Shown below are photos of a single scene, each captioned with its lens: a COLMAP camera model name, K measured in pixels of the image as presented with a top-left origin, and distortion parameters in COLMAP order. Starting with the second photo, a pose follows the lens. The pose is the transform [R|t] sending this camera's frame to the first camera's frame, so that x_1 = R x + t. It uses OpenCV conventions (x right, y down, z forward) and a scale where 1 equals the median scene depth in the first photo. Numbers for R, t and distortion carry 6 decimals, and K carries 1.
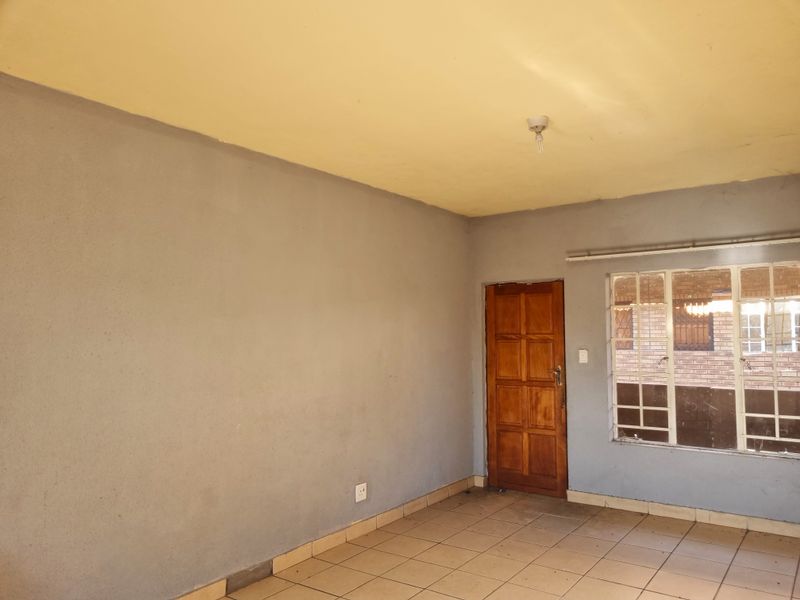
lens RADIAL K [[598.2, 0, 409.0], [0, 598.2, 309.5], [0, 0, 1]] dist [0.051418, 0.001691]
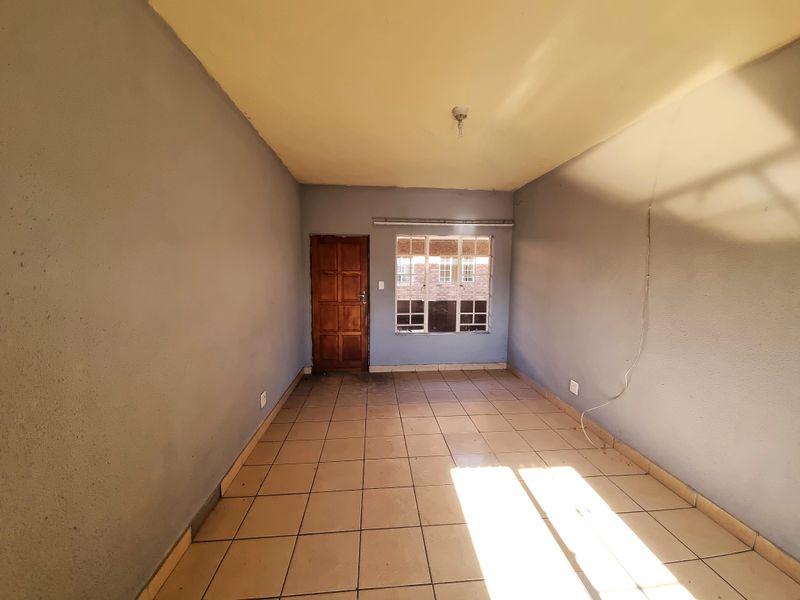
lens RADIAL K [[323.1, 0, 399.4], [0, 323.1, 307.9], [0, 0, 1]] dist [0.001022, -0.000347]
pose [[0.762903, -0.054702, 0.644195, -0.229170], [-0.040889, 0.990337, 0.132519, 0.020691], [-0.645219, -0.127440, 0.753294, 0.293899]]
